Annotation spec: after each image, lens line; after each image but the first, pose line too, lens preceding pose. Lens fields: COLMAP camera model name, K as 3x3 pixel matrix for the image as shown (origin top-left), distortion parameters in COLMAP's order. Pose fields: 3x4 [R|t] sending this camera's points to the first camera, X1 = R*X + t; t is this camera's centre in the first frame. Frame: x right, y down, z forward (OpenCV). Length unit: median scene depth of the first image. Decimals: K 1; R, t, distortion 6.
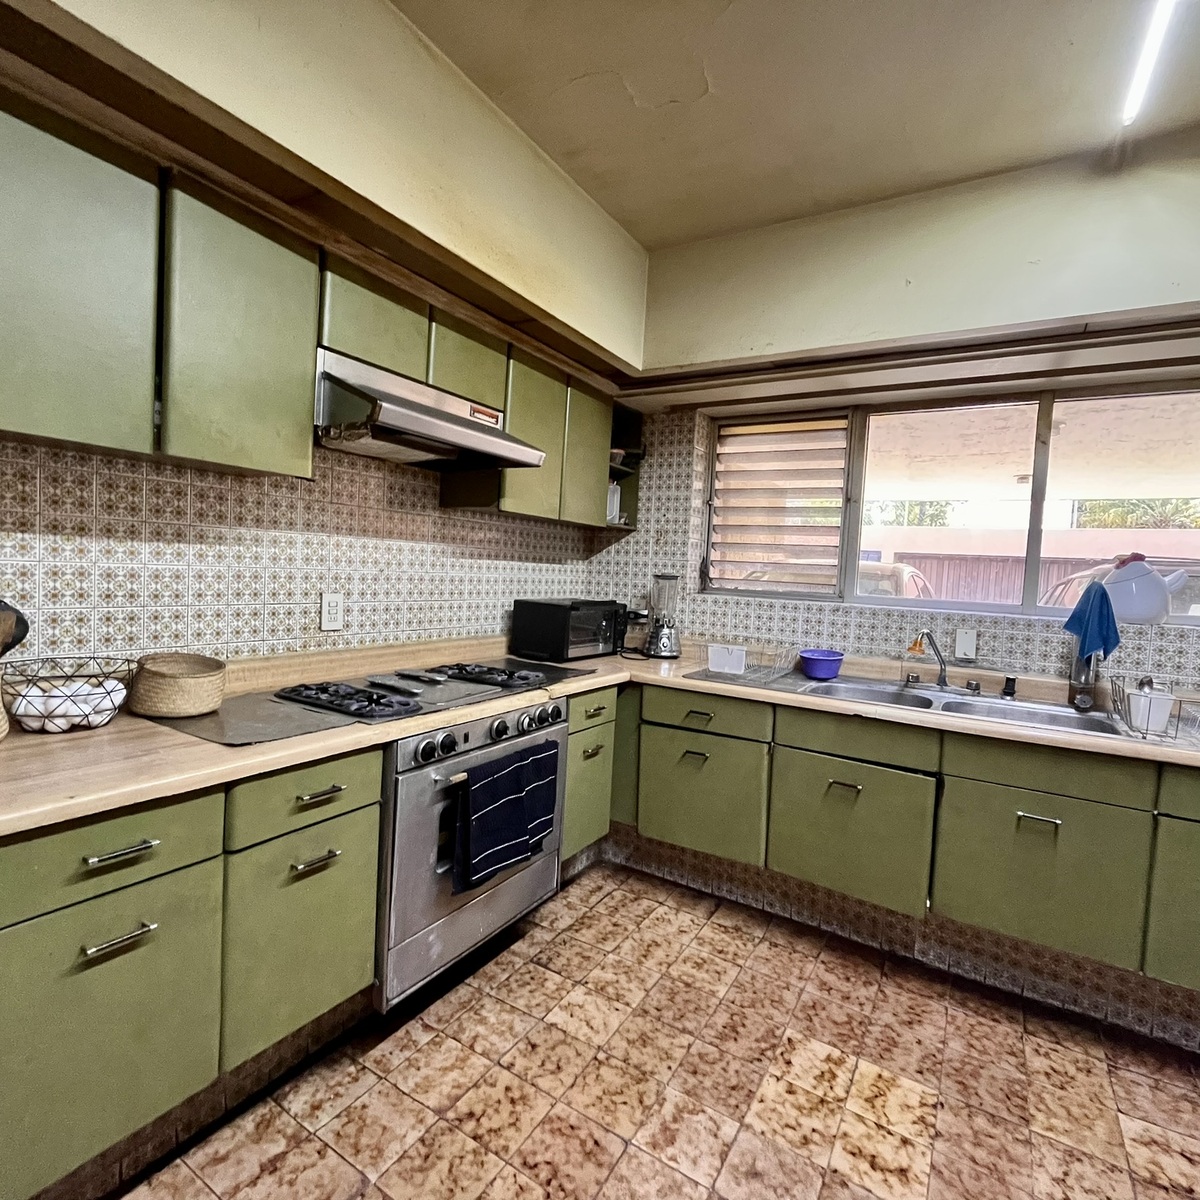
lens RADIAL K [[653.3, 0, 597.7], [0, 653.3, 599.3], [0, 0, 1]] dist [-0.002234, 0.000432]
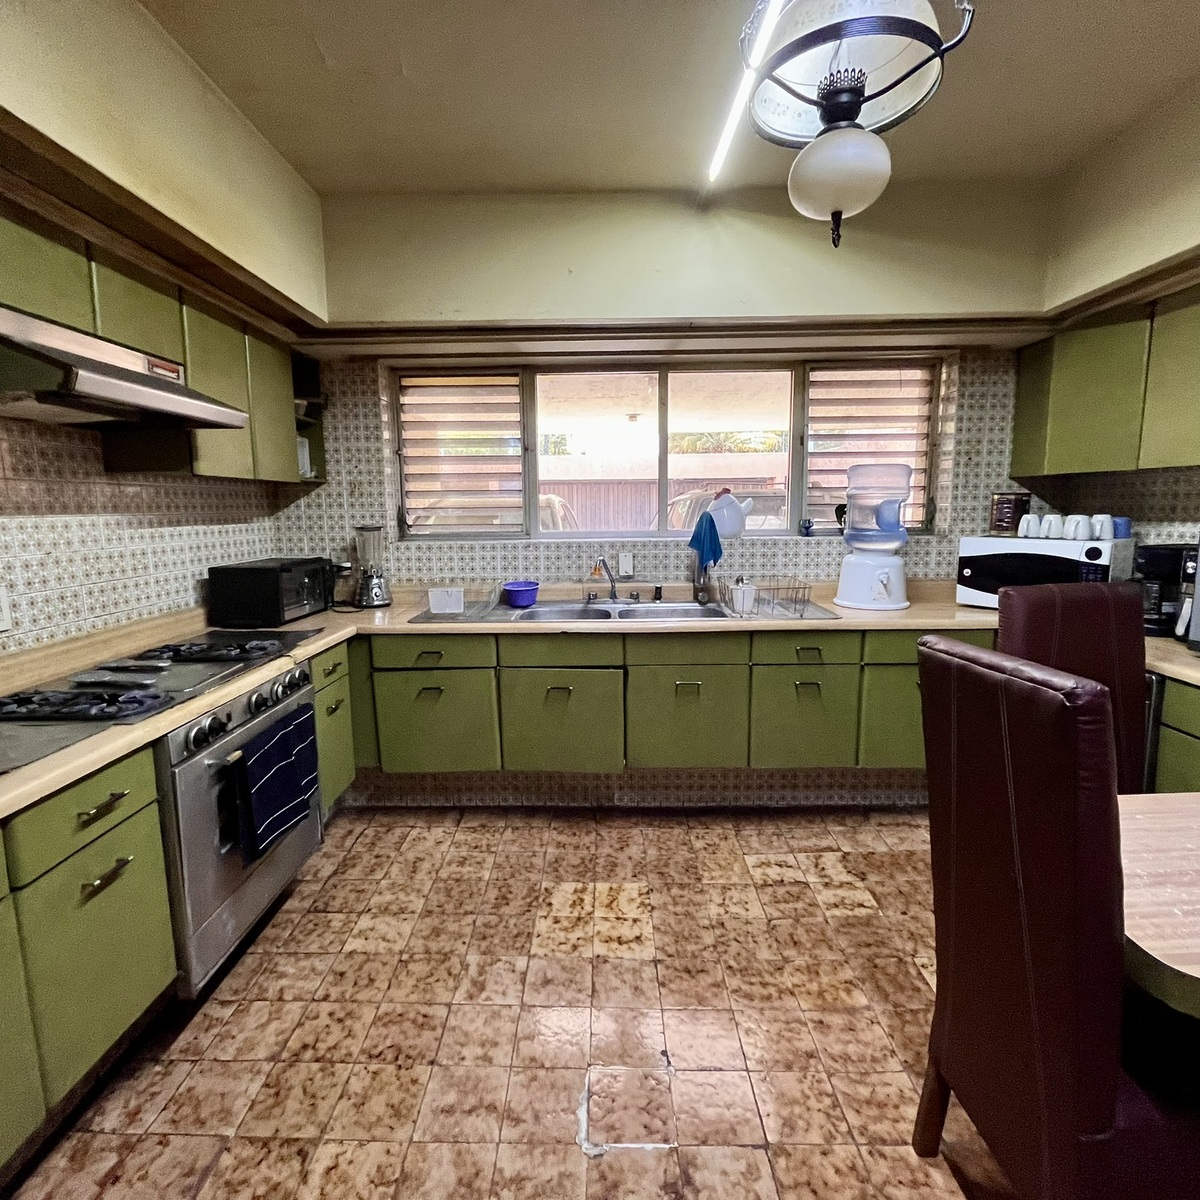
lens RADIAL K [[653.3, 0, 598.5], [0, 653.3, 597.6], [0, 0, 1]] dist [-0.002234, 0.000432]
pose [[0.858105, -0.132306, 0.496137, -0.161285], [0.079639, 0.988834, 0.125955, -0.040872], [-0.507261, -0.068571, 0.859060, -0.104509]]
